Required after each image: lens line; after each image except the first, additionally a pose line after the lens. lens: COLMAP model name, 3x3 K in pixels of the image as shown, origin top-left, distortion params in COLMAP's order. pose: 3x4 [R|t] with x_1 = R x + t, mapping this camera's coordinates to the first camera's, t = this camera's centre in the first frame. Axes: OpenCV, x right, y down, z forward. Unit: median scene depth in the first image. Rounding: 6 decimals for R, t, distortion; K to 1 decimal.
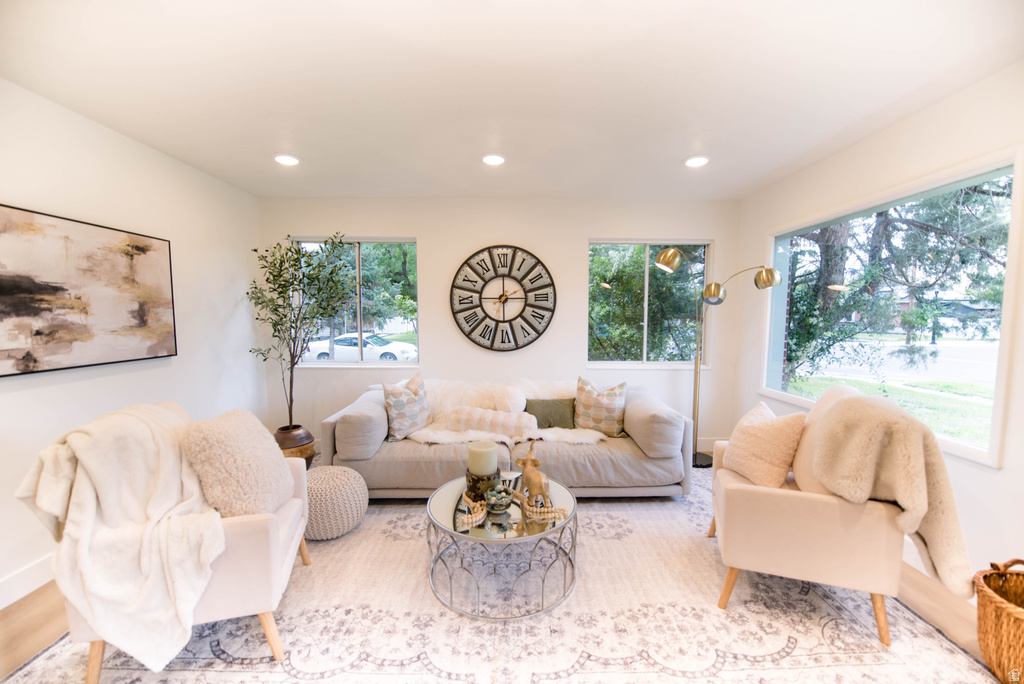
lens RADIAL K [[409.6, 0, 515.1], [0, 409.6, 345.5], [0, 0, 1]] dist [-0.018838, -0.000572]
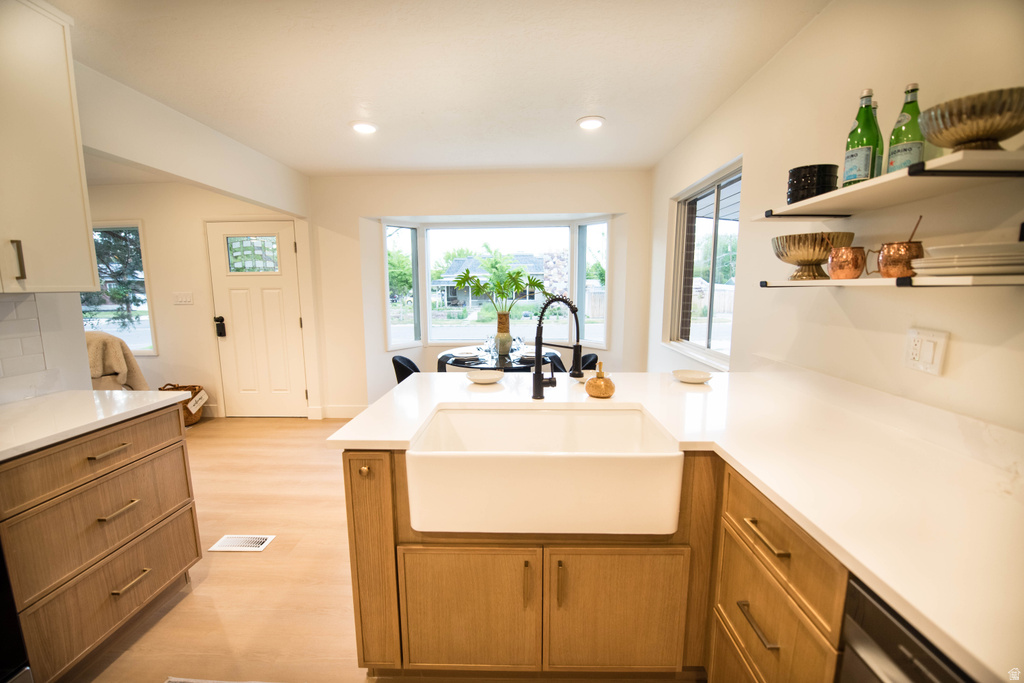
lens RADIAL K [[409.6, 0, 515.1], [0, 409.6, 345.0], [0, 0, 1]] dist [-0.018838, -0.000572]
pose [[0.034795, -0.139510, 0.989609, -0.504542], [0.083126, 0.987181, 0.136245, 0.042372], [-0.995931, 0.077521, 0.045945, -0.576641]]
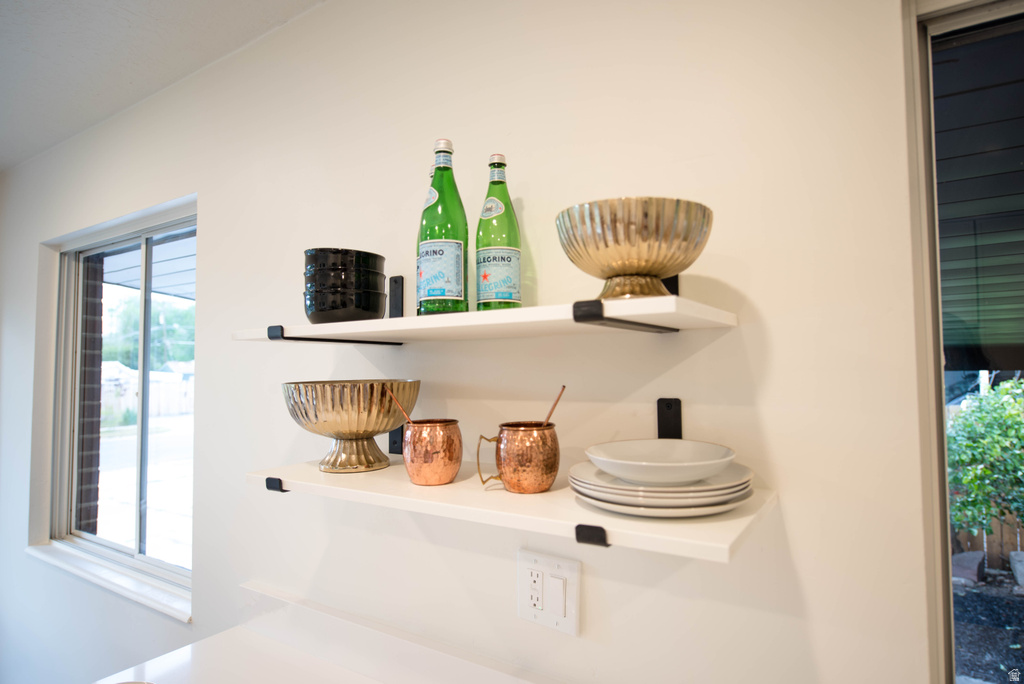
lens RADIAL K [[576.6, 0, 512.0], [0, 576.6, 342.0], [0, 0, 1]] dist [0.001663, 0.000061]
pose [[-0.834272, 0.033340, 0.550344, -0.322834], [0.053483, 0.998356, 0.020595, -0.004315], [-0.548753, 0.046616, -0.834684, -0.653604]]
